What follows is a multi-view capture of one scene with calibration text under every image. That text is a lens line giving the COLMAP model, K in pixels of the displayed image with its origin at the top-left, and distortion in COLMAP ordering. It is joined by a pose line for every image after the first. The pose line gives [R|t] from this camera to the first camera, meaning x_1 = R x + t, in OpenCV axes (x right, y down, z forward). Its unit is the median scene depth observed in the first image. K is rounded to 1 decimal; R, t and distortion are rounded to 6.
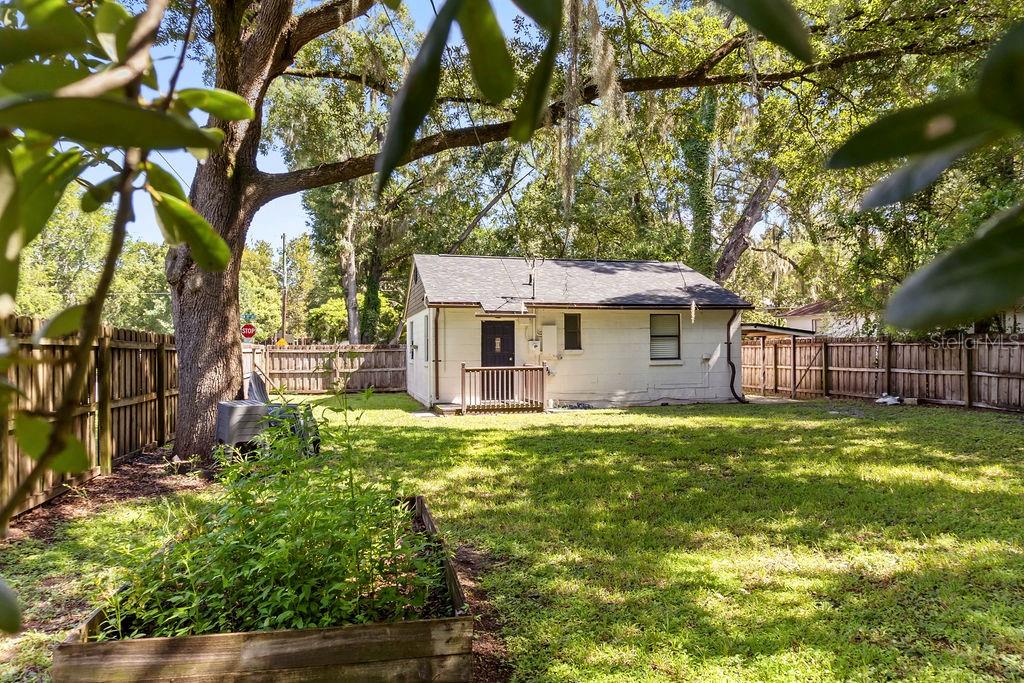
lens RADIAL K [[688.2, 0, 512.0], [0, 688.2, 341.5], [0, 0, 1]] dist [-0.028809, -0.000542]
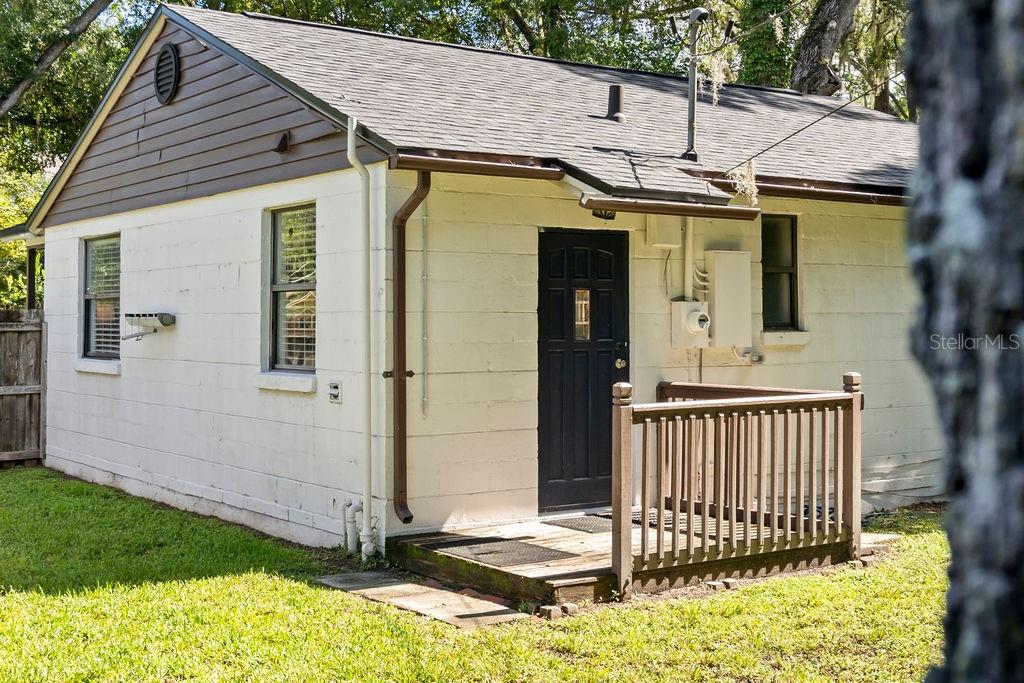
lens RADIAL K [[1346.7, 0, 512.0], [0, 1346.7, 341.5], [0, 0, 1]] dist [0.007374, 0.006766]
pose [[0.923294, -0.000686, 0.384093, -0.260407], [-0.010131, 0.999607, 0.026137, 0.001889], [-0.383960, -0.028023, 0.922924, 0.498179]]
